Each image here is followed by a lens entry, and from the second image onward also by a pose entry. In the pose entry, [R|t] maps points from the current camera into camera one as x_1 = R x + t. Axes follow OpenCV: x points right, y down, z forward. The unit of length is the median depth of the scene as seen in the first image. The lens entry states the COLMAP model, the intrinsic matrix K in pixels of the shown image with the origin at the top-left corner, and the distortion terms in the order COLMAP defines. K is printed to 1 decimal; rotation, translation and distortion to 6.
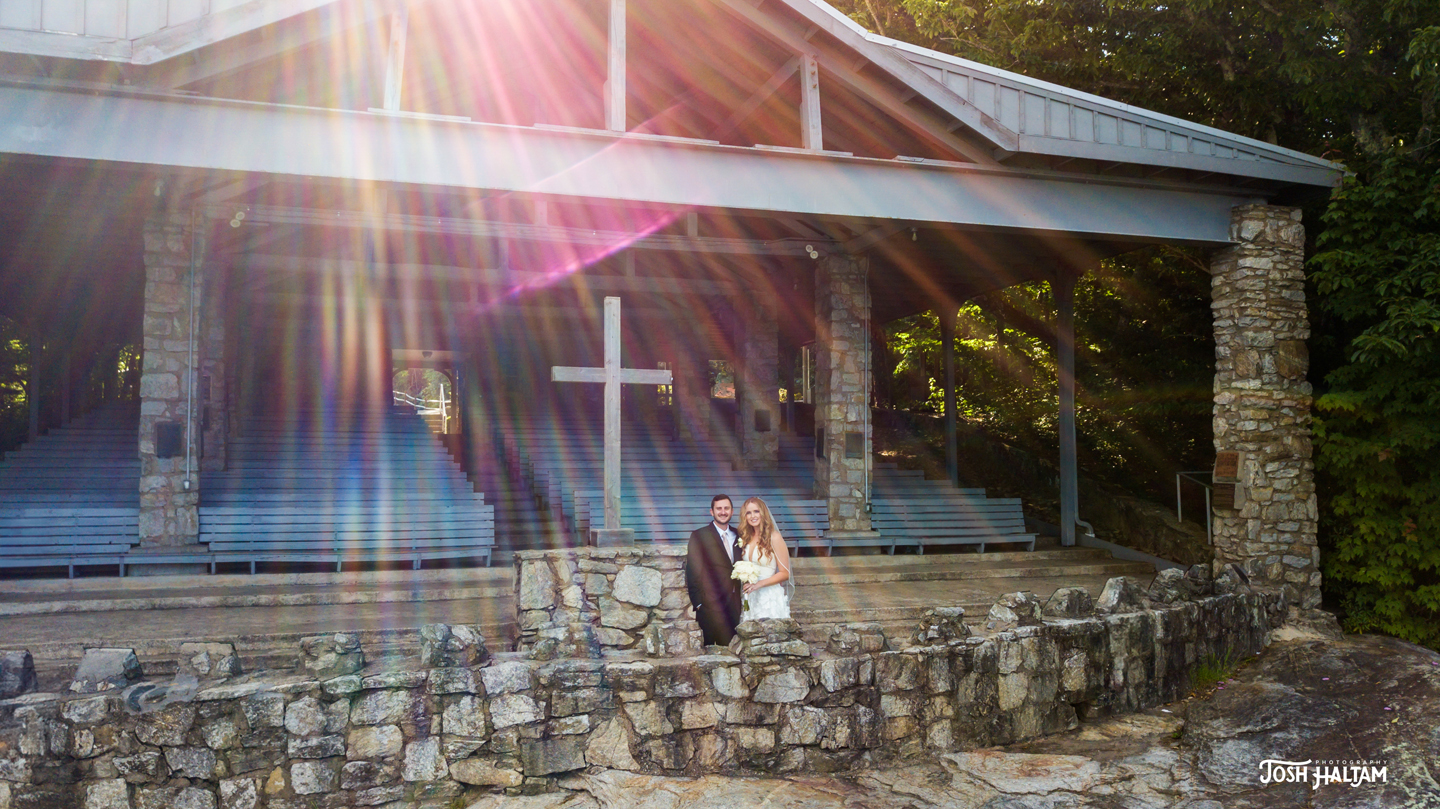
lens RADIAL K [[1131.4, 0, 706.0], [0, 1131.4, 416.8], [0, 0, 1]] dist [-0.041820, 0.035812]
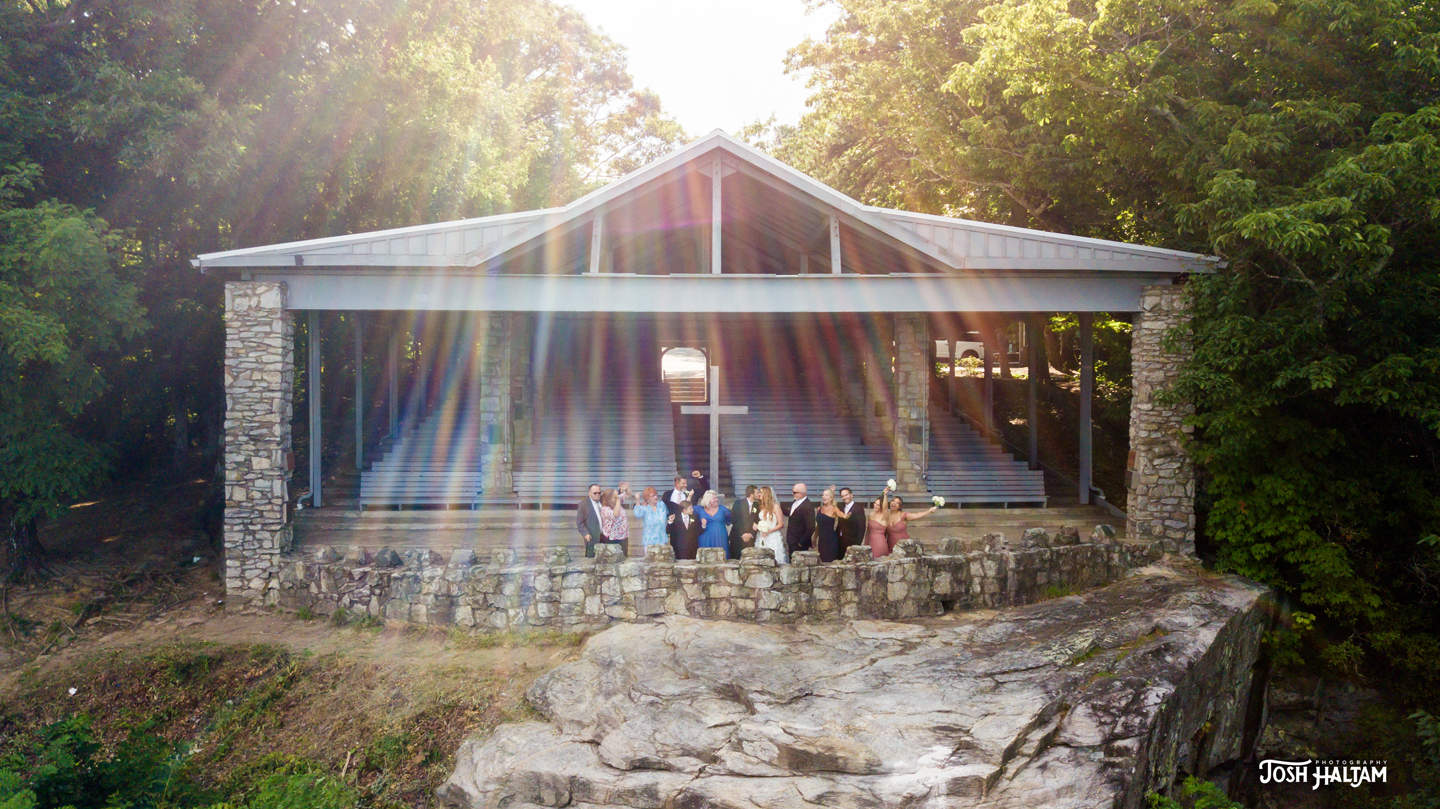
lens RADIAL K [[1131.4, 0, 714.2], [0, 1131.4, 415.1], [0, 0, 1]] dist [-0.041820, 0.035812]
pose [[0.960115, 0.008364, -0.279481, 0.471429], [0.011172, 0.997607, 0.068236, -0.170486], [0.279383, -0.068637, 0.957723, -0.818287]]
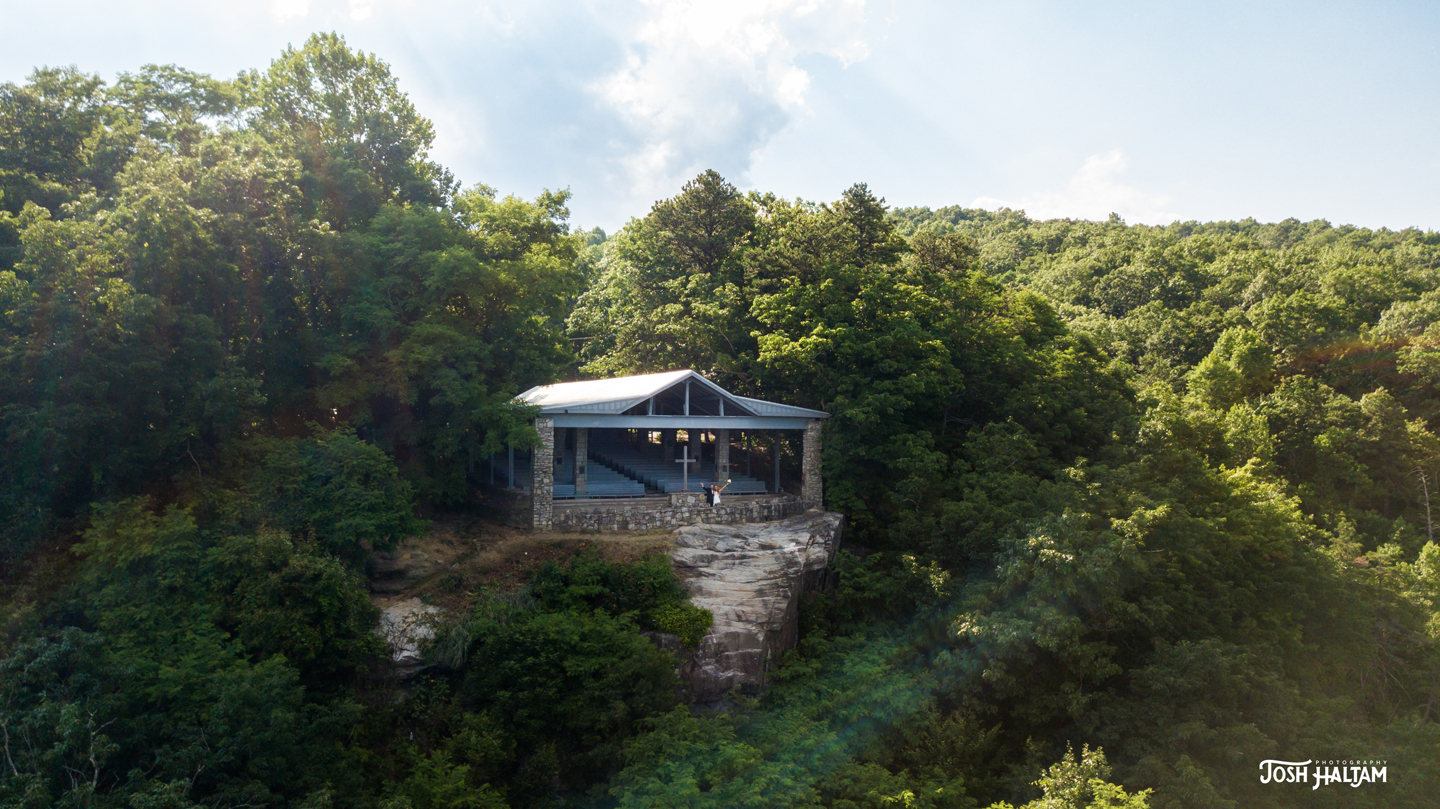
lens RADIAL K [[1131.4, 0, 722.1], [0, 1131.4, 403.7], [0, 0, 1]] dist [-0.041820, 0.035812]
pose [[0.983288, 0.013330, 0.181568, -1.019564], [-0.017562, 0.999610, 0.021721, -0.490325], [-0.181208, -0.024546, 0.983138, -4.938569]]
